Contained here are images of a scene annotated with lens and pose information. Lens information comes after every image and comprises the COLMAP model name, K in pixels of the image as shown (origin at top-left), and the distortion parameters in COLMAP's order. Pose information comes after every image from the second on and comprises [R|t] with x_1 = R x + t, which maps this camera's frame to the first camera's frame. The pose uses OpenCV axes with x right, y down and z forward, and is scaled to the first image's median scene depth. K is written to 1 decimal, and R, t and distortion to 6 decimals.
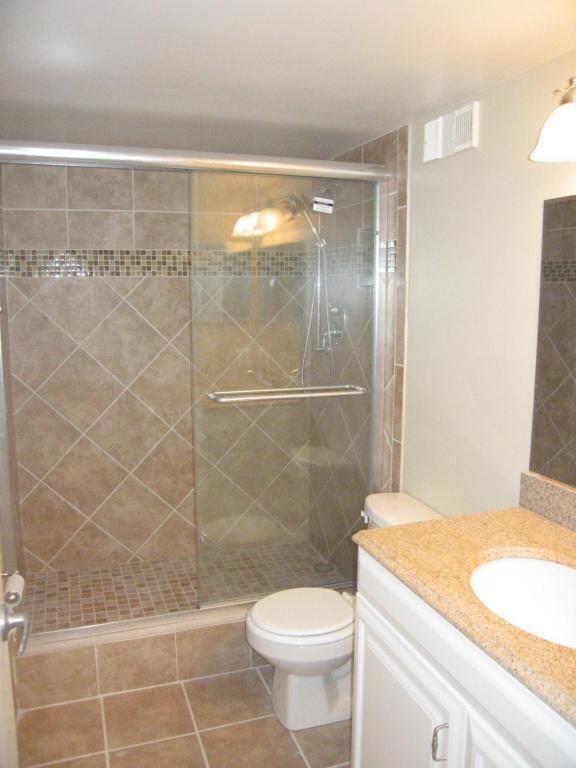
lens RADIAL K [[632.0, 0, 287.7], [0, 632.0, 383.6], [0, 0, 1]] dist [-0.139971, 0.097674]
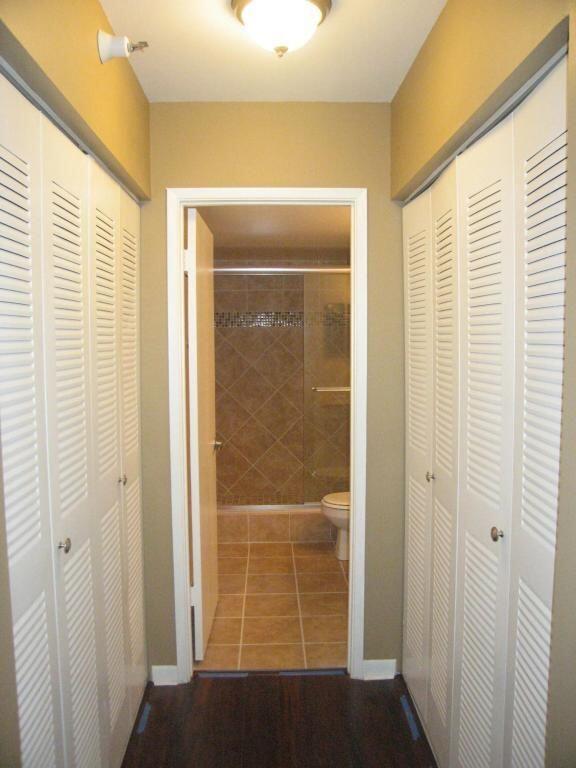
lens RADIAL K [[632.0, 0, 288.2], [0, 632.0, 383.2], [0, 0, 1]] dist [-0.139971, 0.097674]
pose [[0.953725, 0.011995, -0.300441, 0.306037], [-0.035395, 0.996735, -0.072564, 0.116596], [0.298590, 0.079841, 0.951036, -0.678907]]
